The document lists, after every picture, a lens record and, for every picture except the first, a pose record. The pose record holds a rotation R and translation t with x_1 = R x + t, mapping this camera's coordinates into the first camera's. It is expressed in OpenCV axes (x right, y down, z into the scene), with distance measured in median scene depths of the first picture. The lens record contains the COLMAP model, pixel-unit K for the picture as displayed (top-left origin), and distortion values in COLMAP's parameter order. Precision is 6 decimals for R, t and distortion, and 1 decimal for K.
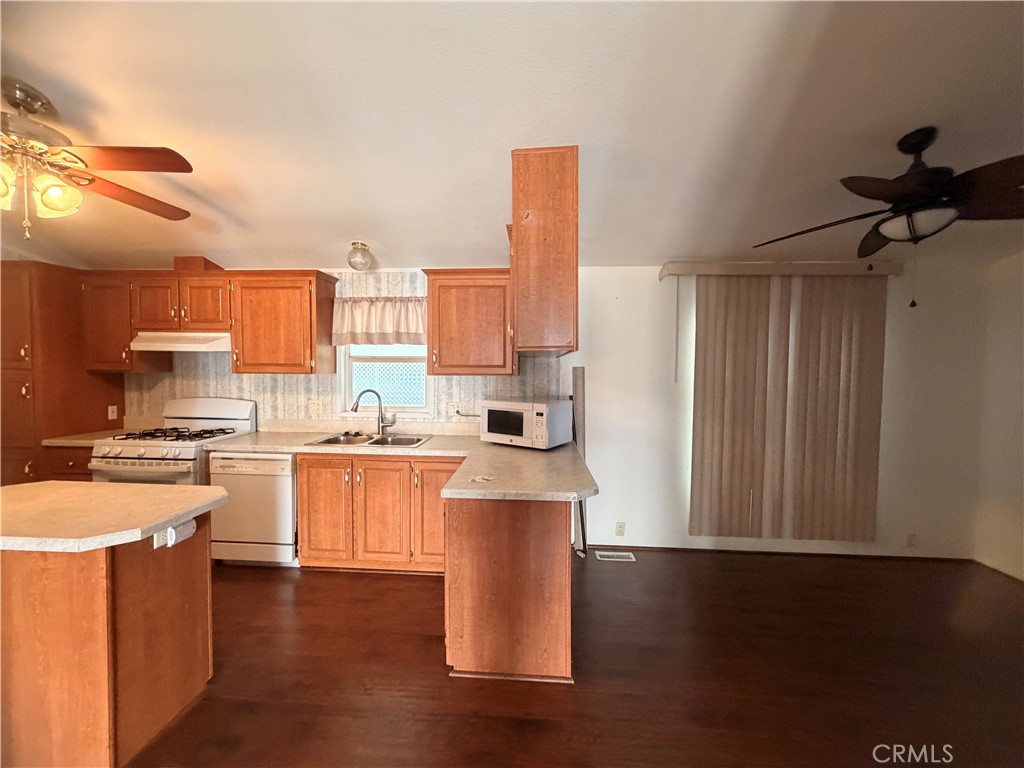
lens RADIAL K [[410.2, 0, 508.8], [0, 410.2, 385.7], [0, 0, 1]] dist [0.001554, 0.000605]
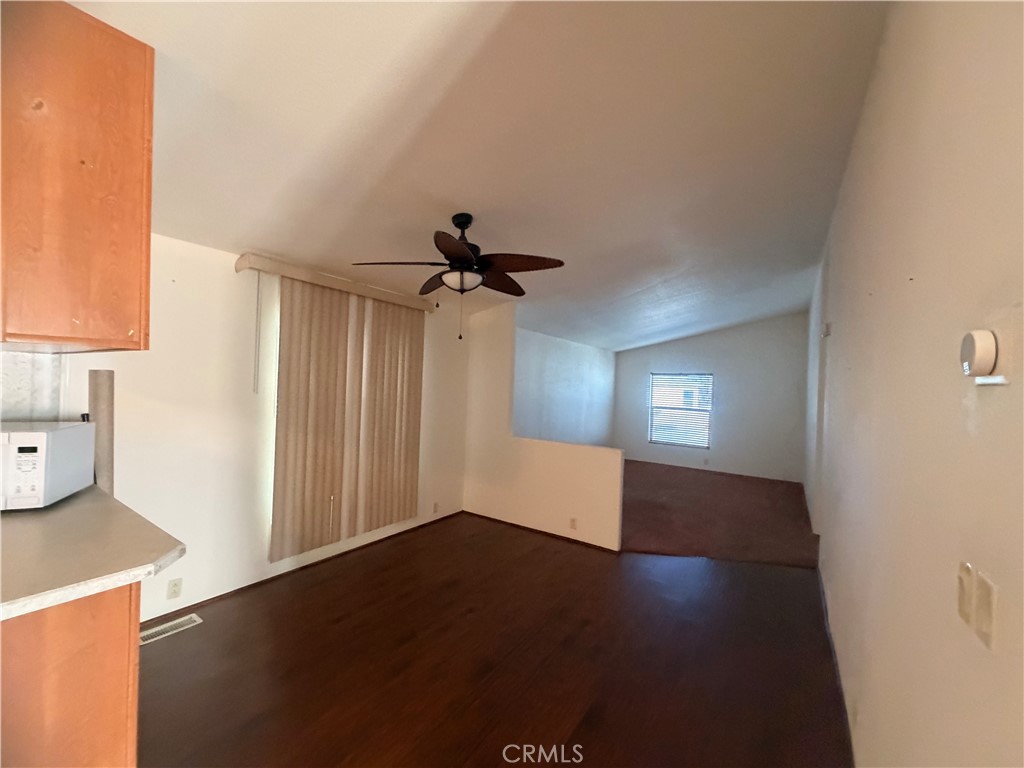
lens RADIAL K [[410.2, 0, 511.3], [0, 410.2, 385.8], [0, 0, 1]] dist [0.001554, 0.000605]
pose [[0.513495, 0.009895, 0.858036, -0.063243], [0.002074, 0.999916, -0.012773, -0.010755], [-0.858090, 0.008338, 0.513431, 0.088712]]
